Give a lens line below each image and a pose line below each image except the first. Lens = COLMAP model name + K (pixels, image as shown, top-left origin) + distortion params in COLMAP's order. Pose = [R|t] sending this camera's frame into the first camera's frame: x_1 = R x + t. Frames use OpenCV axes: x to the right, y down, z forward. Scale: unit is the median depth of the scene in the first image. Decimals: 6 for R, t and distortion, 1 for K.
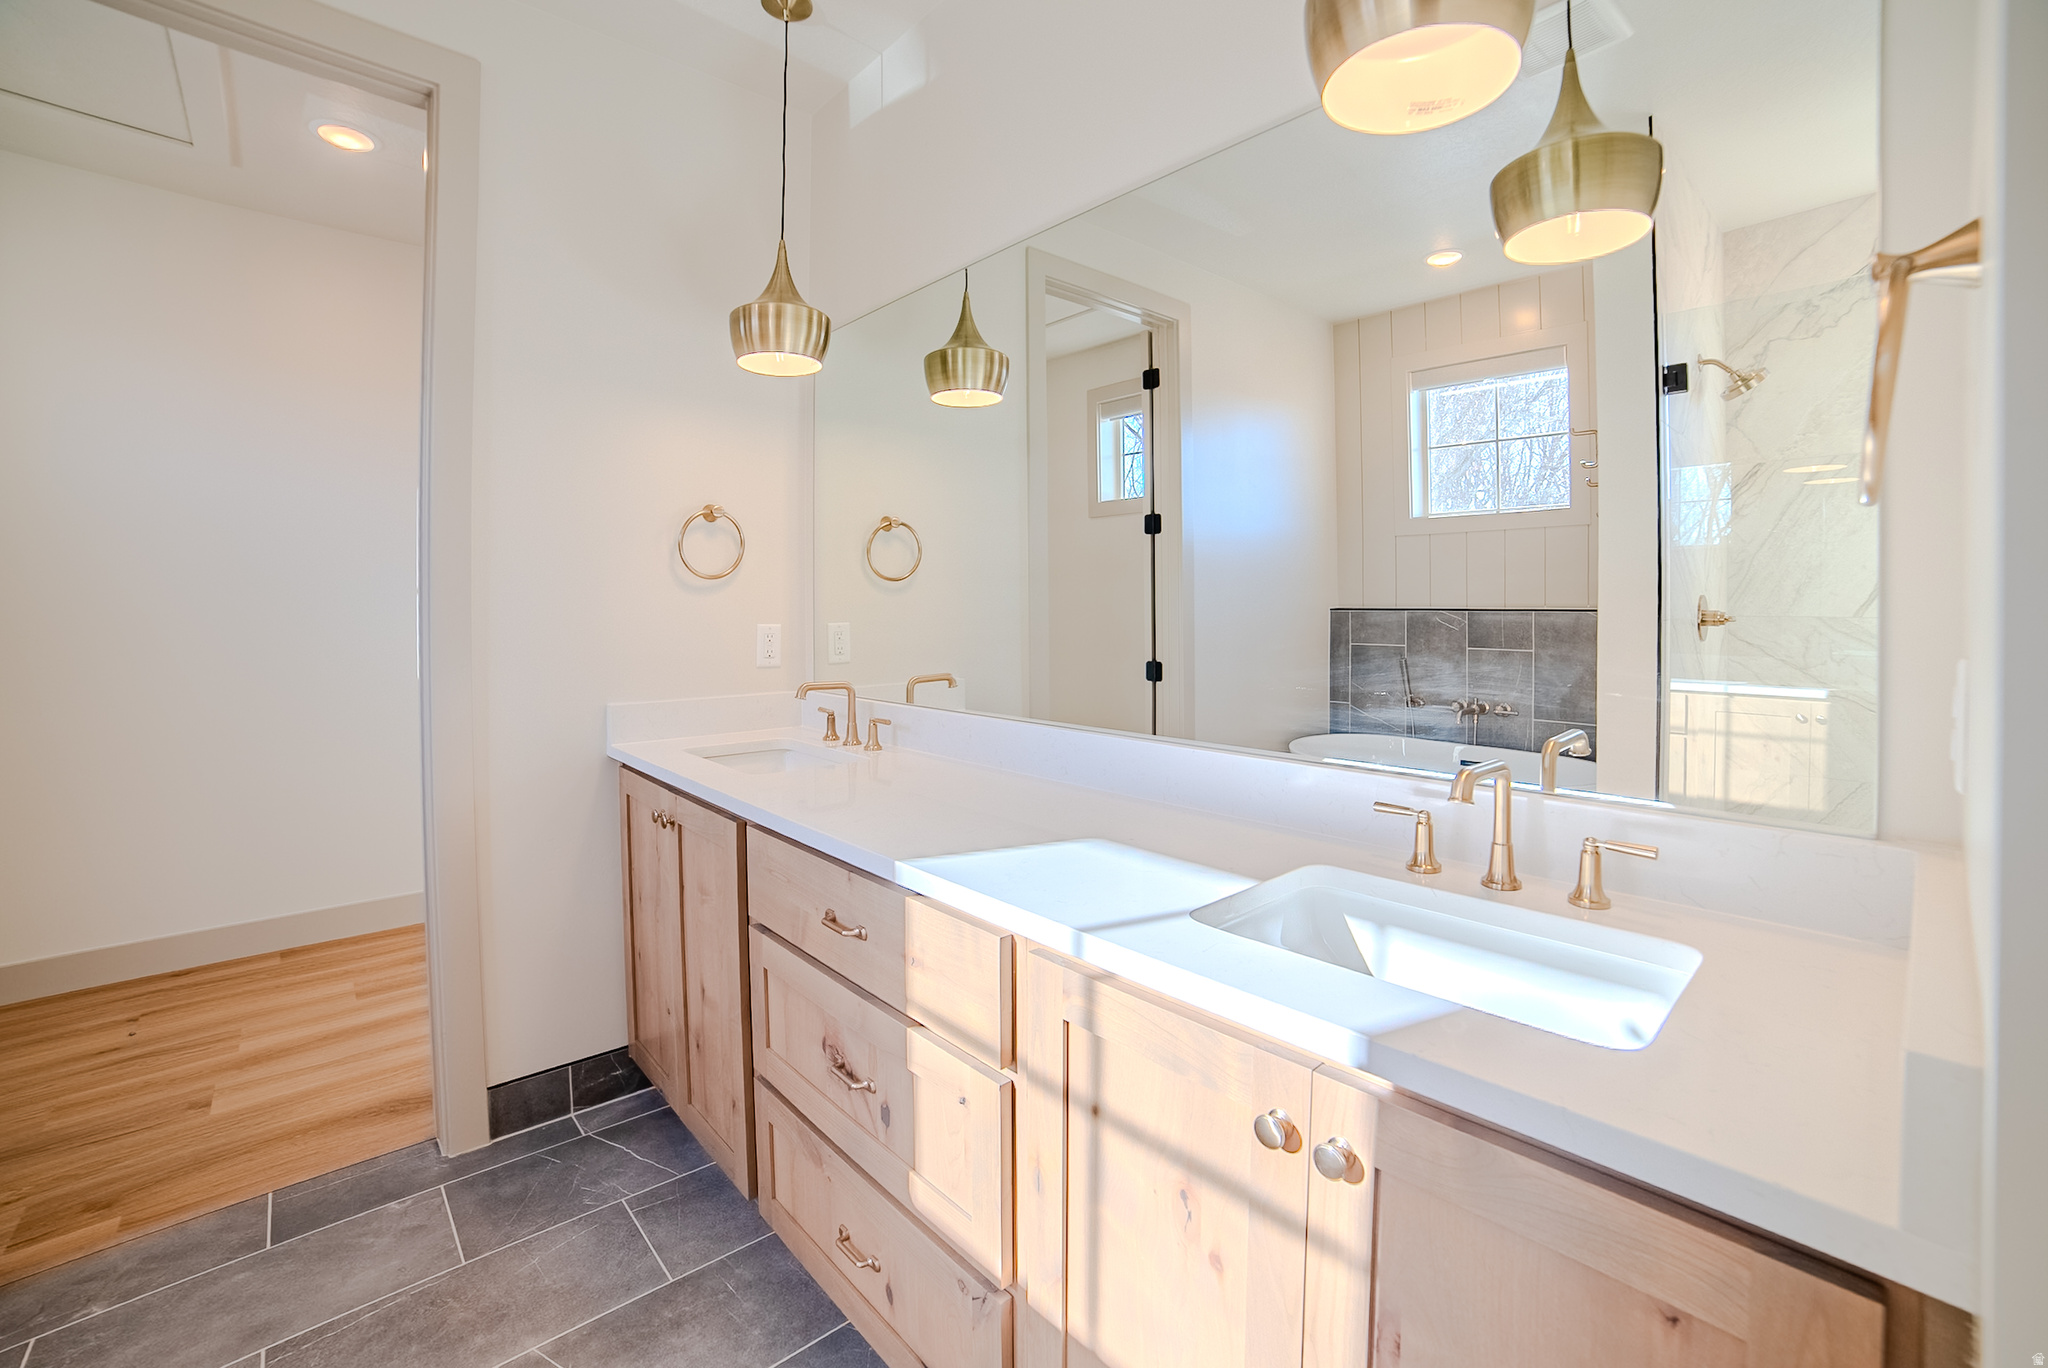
lens RADIAL K [[882.0, 0, 1022.6], [0, 882.0, 610.9], [0, 0, 1]] dist [-0.100050, 0.028899]
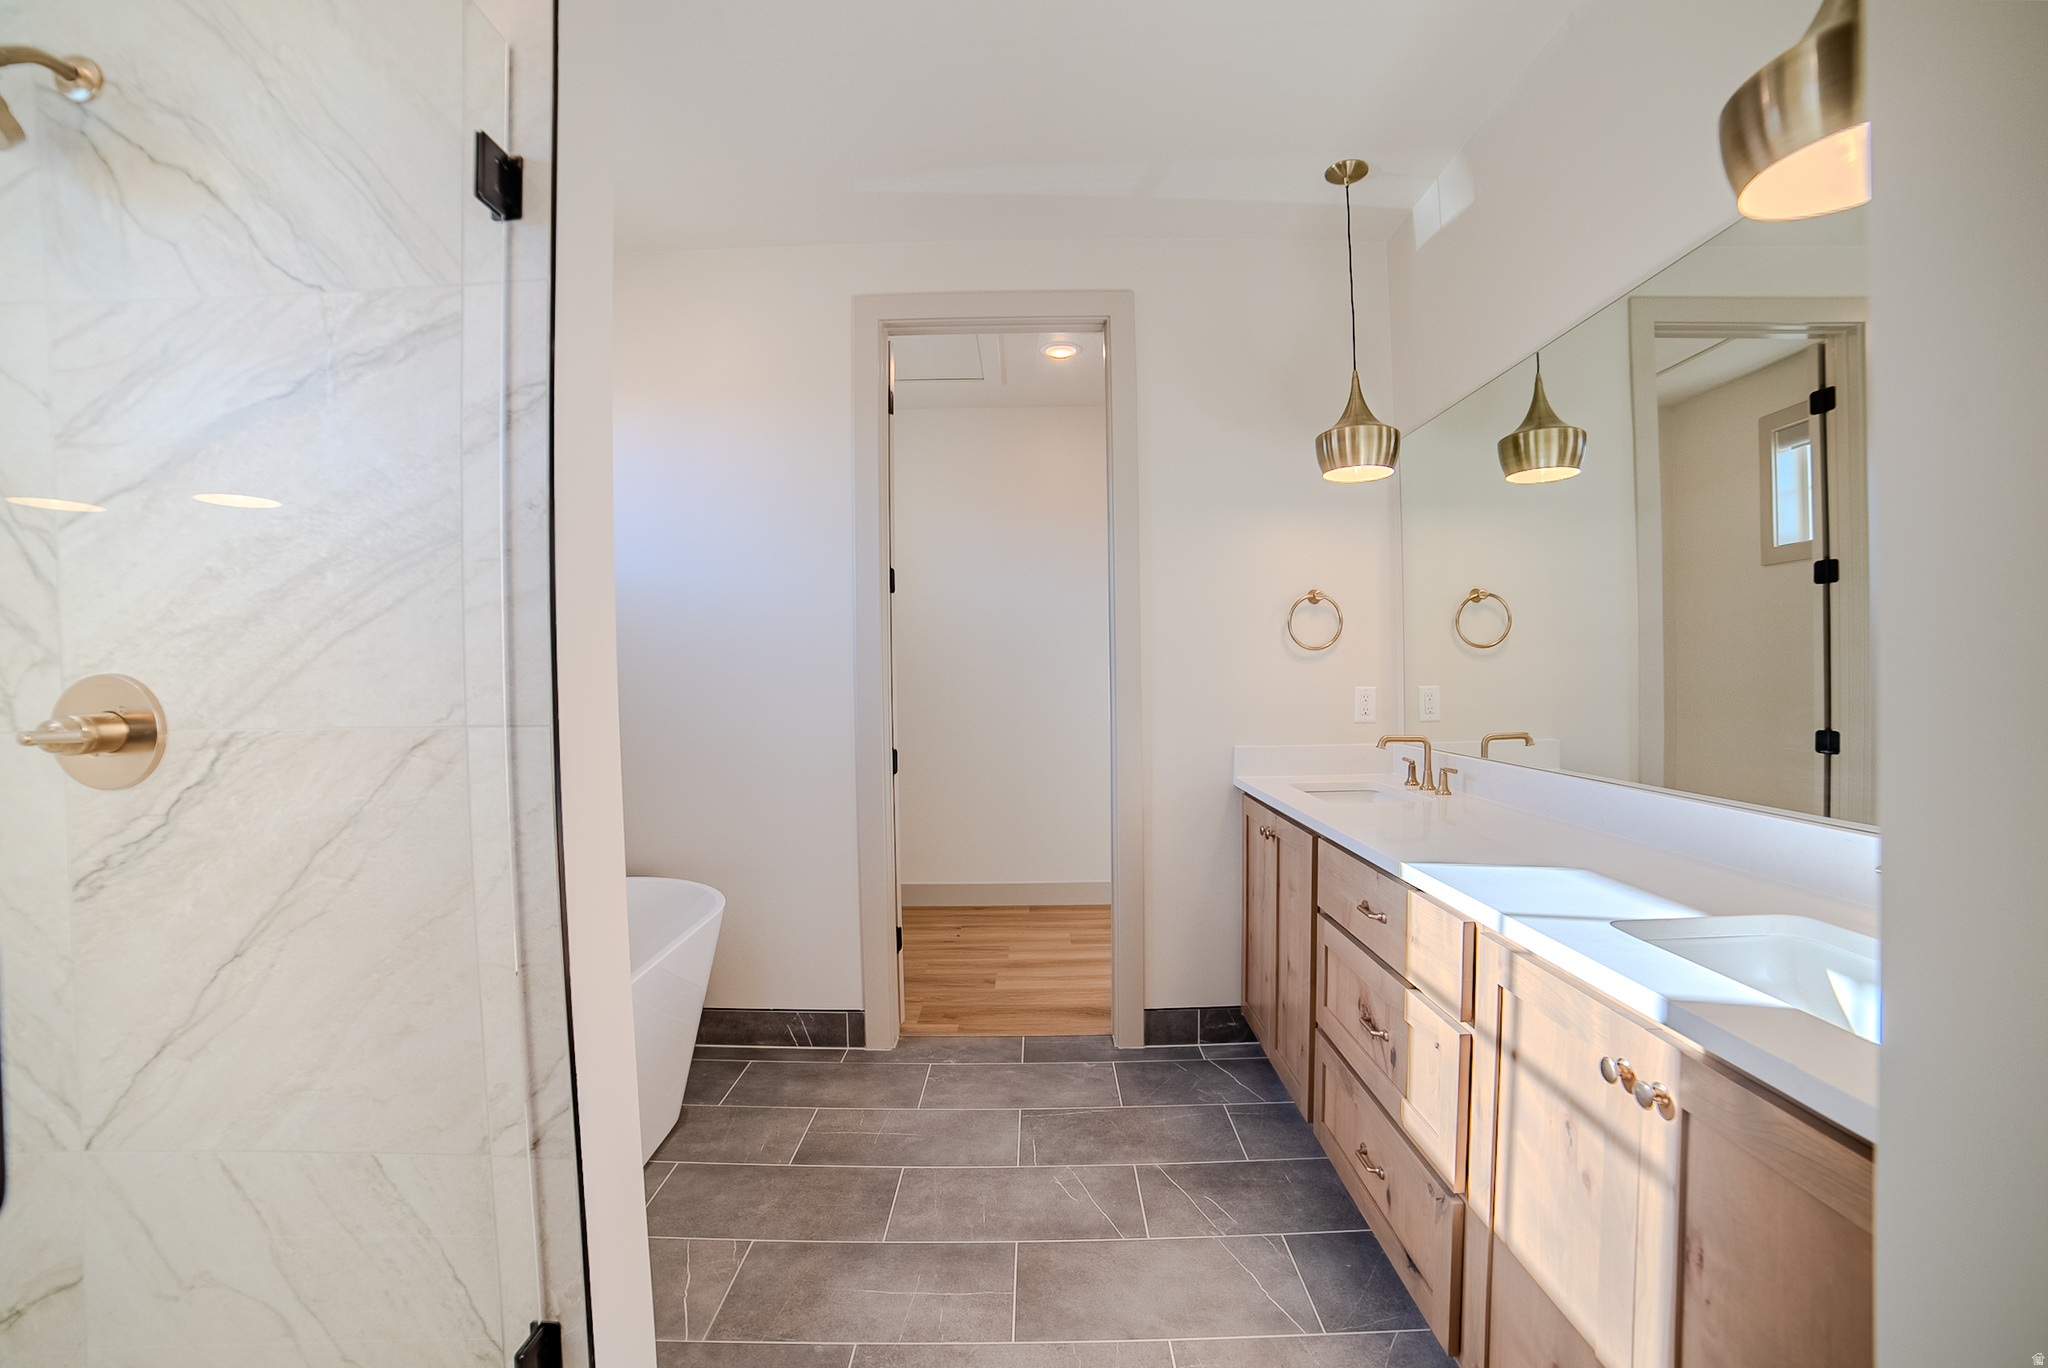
lens RADIAL K [[855.9, 0, 1025.8], [0, 855.9, 664.0], [0, 0, 1]] dist [-0.100964, 0.032829]
pose [[0.742398, -0.012475, -0.669843, 0.183751], [0.005256, 0.999904, -0.012796, -0.004359], [0.669939, 0.005979, 0.742392, -0.219584]]
